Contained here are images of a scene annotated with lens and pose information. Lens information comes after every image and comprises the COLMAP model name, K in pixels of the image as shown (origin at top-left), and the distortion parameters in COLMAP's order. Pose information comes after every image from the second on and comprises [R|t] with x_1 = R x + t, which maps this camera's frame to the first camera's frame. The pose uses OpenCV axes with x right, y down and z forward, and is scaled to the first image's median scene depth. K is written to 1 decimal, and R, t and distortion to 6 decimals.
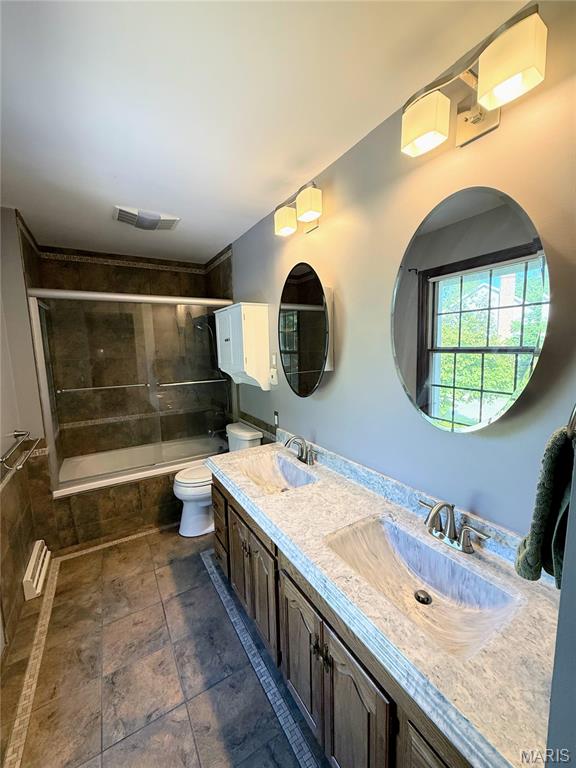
lens RADIAL K [[306.1, 0, 288.7], [0, 306.1, 382.7], [0, 0, 1]] dist [0.001274, 0.000410]
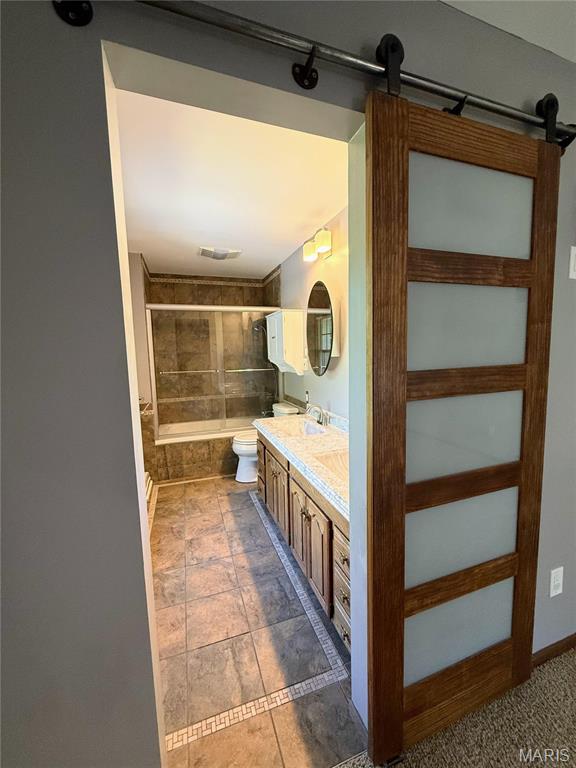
lens RADIAL K [[306.1, 0, 289.2], [0, 306.1, 382.4], [0, 0, 1]] dist [0.001274, 0.000410]
pose [[0.978104, 0.022916, -0.206852, 0.167101], [-0.026107, 0.999578, -0.012712, 0.081540], [0.206474, 0.017834, 0.978290, -0.327125]]
